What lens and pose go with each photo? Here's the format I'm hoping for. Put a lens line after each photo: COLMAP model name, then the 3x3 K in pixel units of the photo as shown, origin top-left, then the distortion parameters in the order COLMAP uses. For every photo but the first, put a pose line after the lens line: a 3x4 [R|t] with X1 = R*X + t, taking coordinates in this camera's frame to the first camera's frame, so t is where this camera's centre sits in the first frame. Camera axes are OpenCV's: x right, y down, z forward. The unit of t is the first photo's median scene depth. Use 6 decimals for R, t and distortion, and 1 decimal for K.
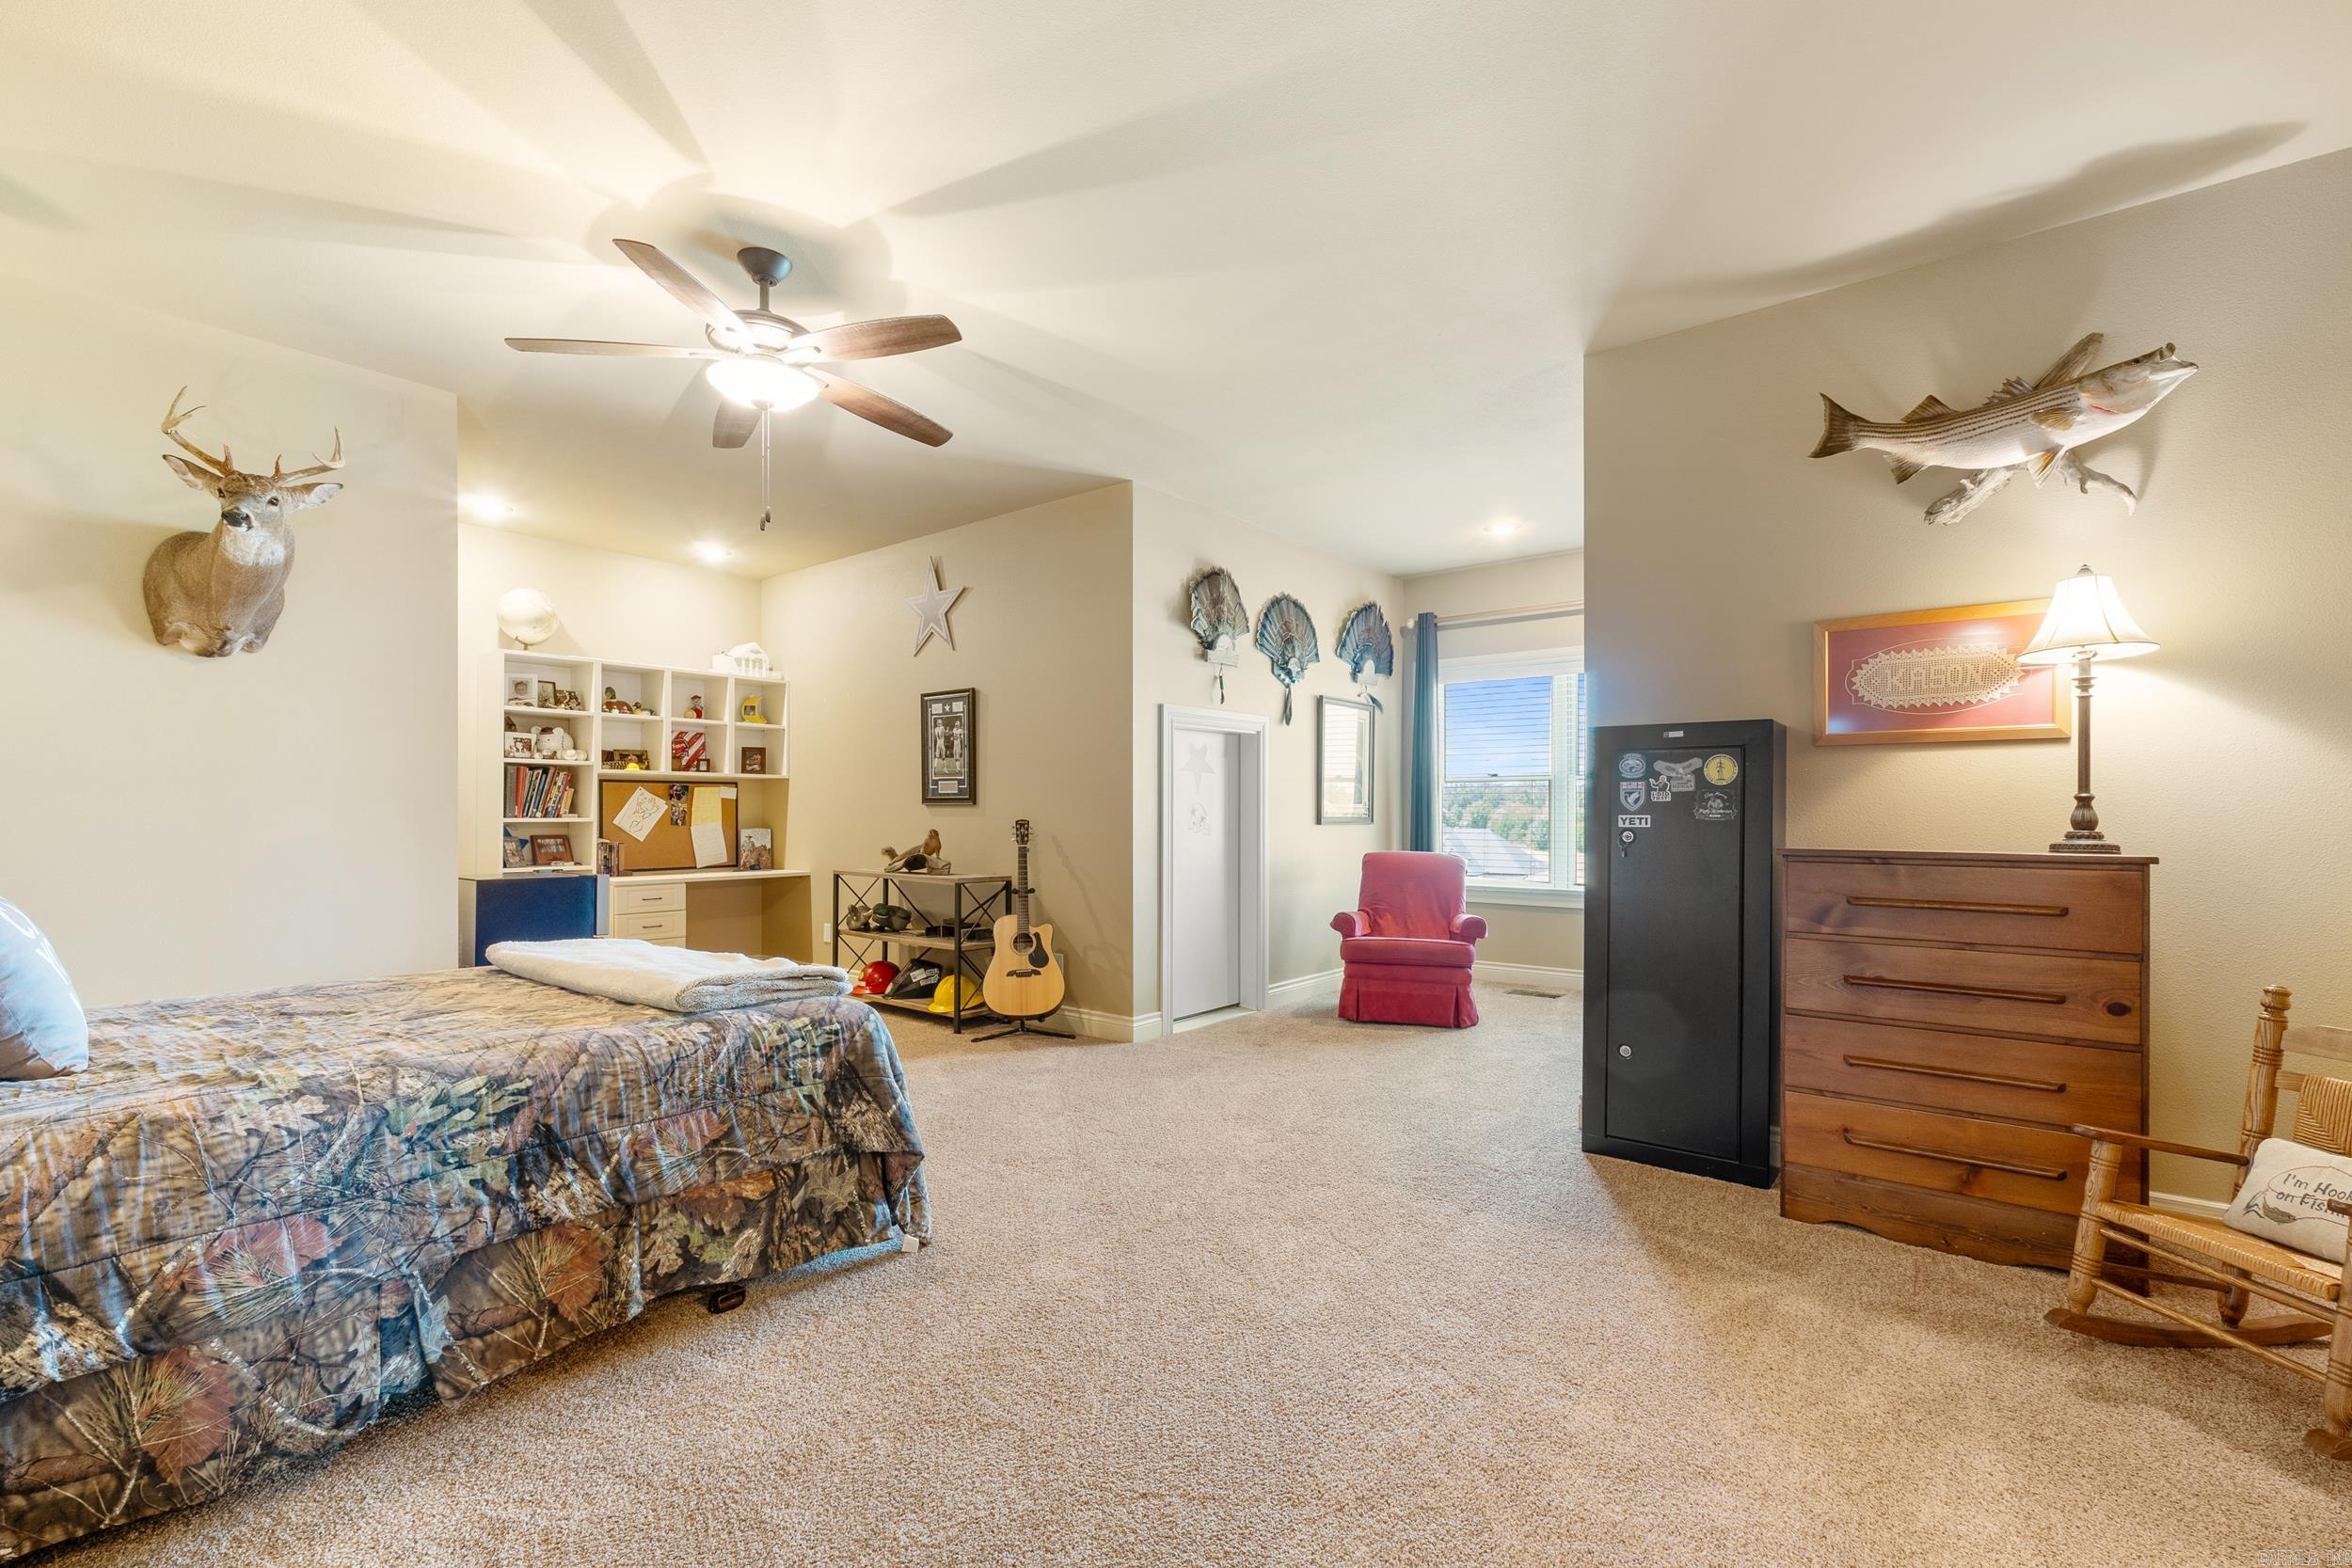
lens RADIAL K [[994.6, 0, 1177.3], [0, 994.6, 802.2], [0, 0, 1]] dist [0.003634, 0.001060]
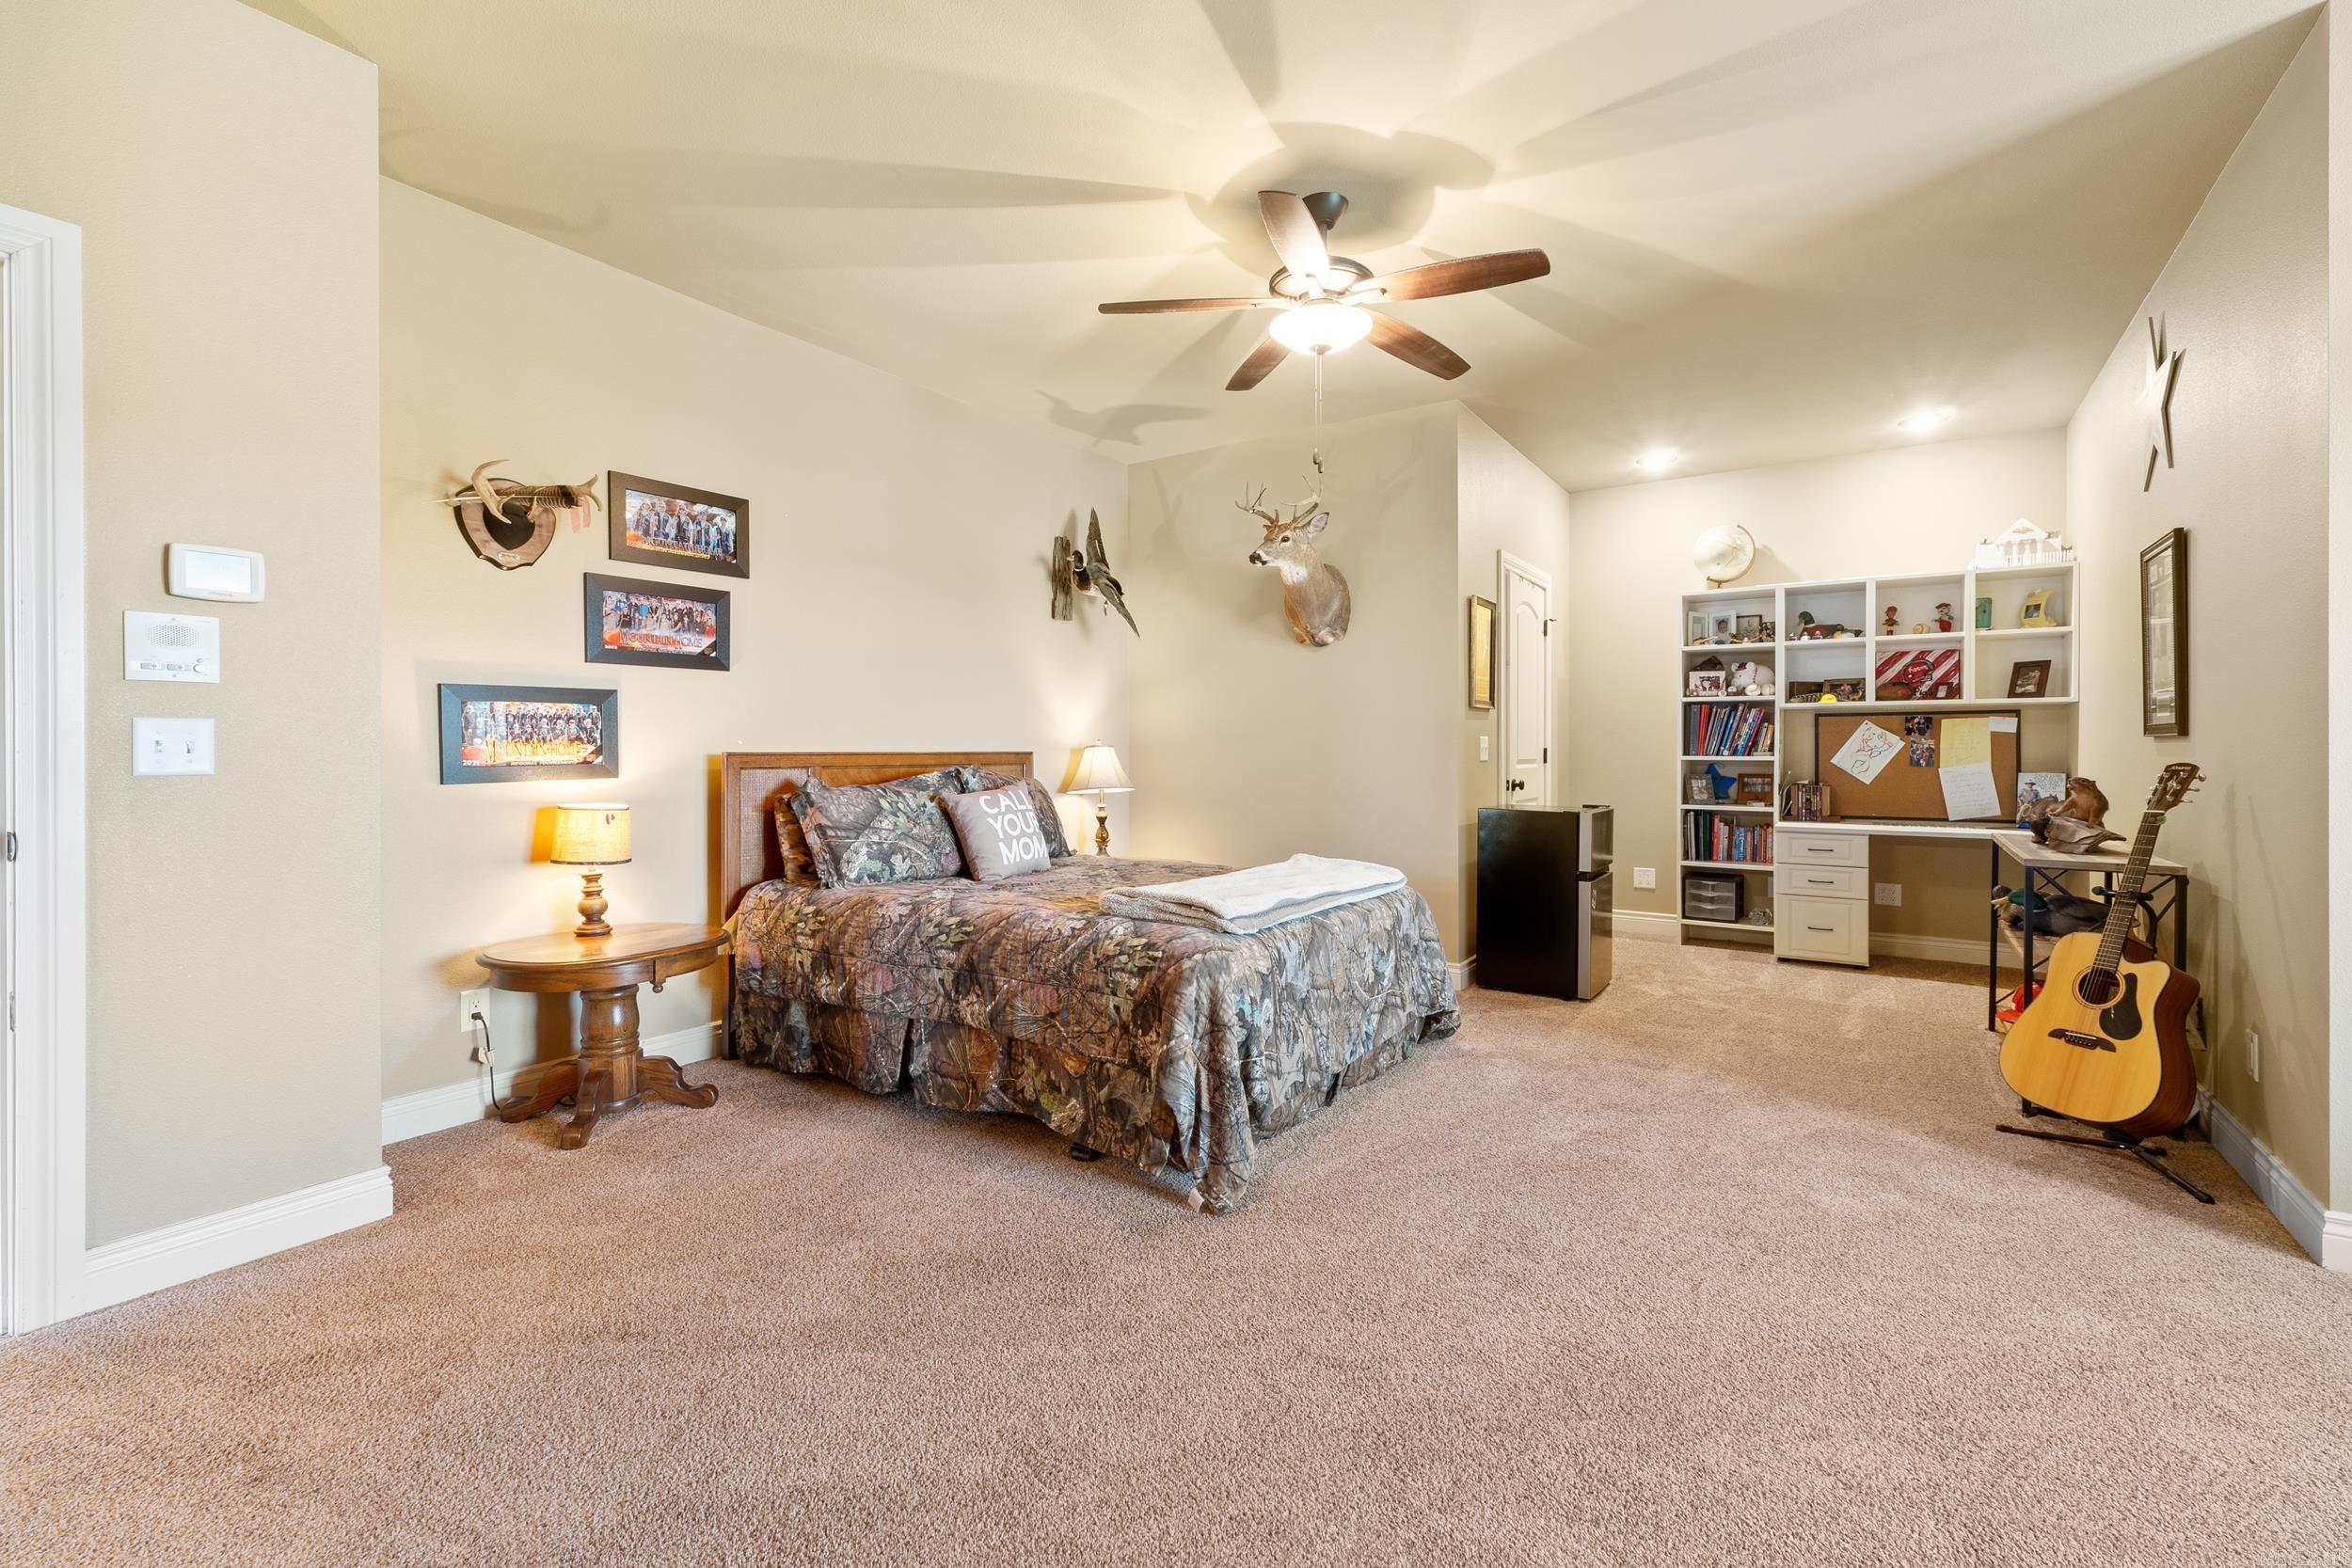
lens RADIAL K [[994.6, 0, 1189.4], [0, 994.6, 750.9], [0, 0, 1]] dist [0.003634, 0.001060]
pose [[0.112243, 0.000288, -0.993681, 0.285611], [0.010727, 0.999941, 0.001501, 0.003605], [0.993623, -0.010827, 0.112233, 0.370582]]
